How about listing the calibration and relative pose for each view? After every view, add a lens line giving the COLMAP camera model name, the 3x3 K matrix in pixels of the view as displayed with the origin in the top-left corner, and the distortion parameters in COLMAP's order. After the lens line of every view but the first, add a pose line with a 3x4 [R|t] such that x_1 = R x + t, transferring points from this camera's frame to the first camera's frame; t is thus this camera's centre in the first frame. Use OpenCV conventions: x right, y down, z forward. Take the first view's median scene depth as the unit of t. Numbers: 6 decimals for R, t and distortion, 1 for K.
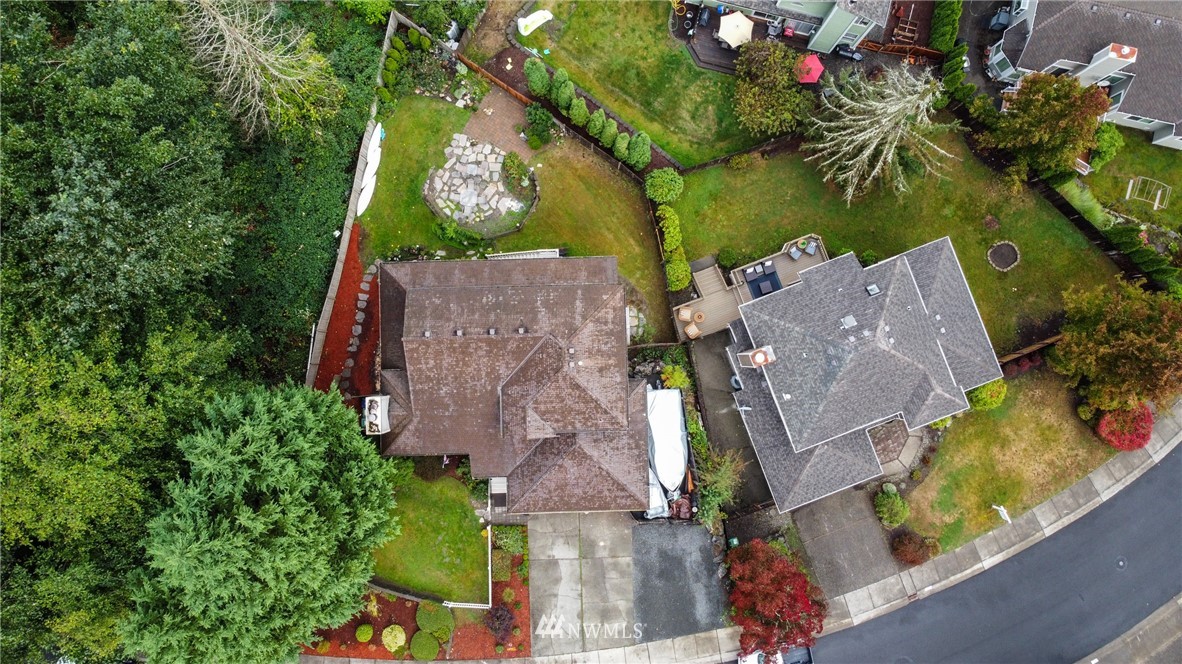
lens RADIAL K [[892.9, 0, 591.0], [0, 892.9, 332.0], [0, 0, 1]] dist [0.003511, 0.001786]
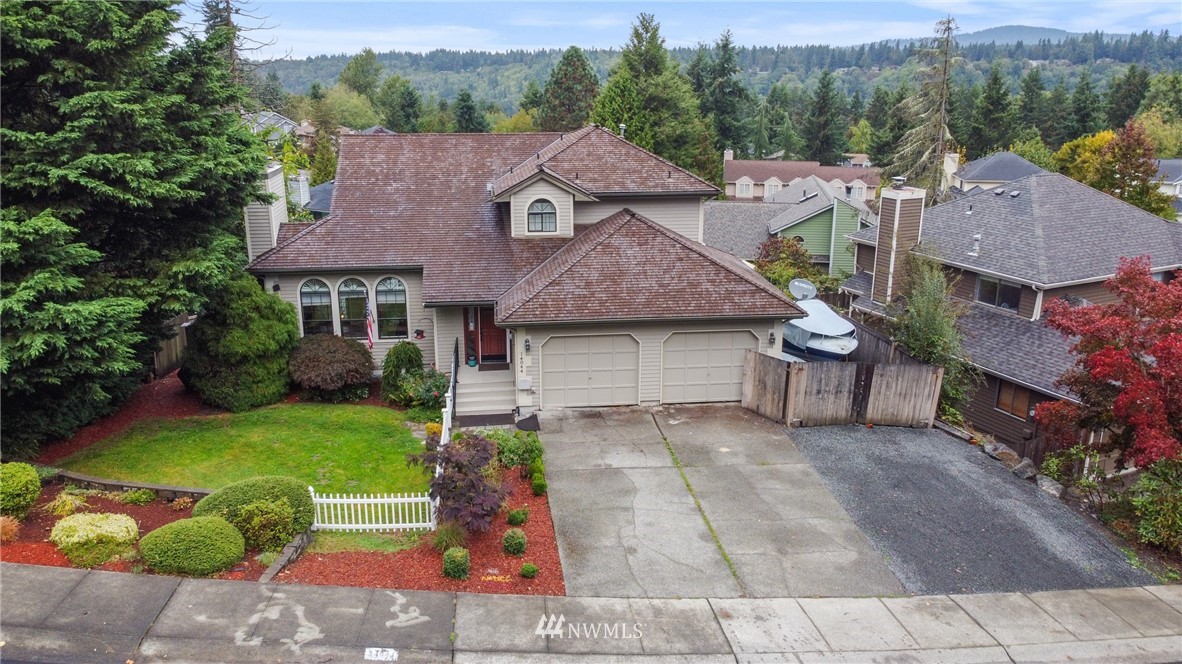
lens RADIAL K [[892.9, 0, 591.0], [0, 892.9, 332.0], [0, 0, 1]] dist [0.003511, 0.001786]
pose [[0.996456, -0.030037, 0.078564, -0.080319], [0.084054, 0.321509, -0.943168, 0.613990], [0.003071, 0.946430, 0.322895, 0.847886]]
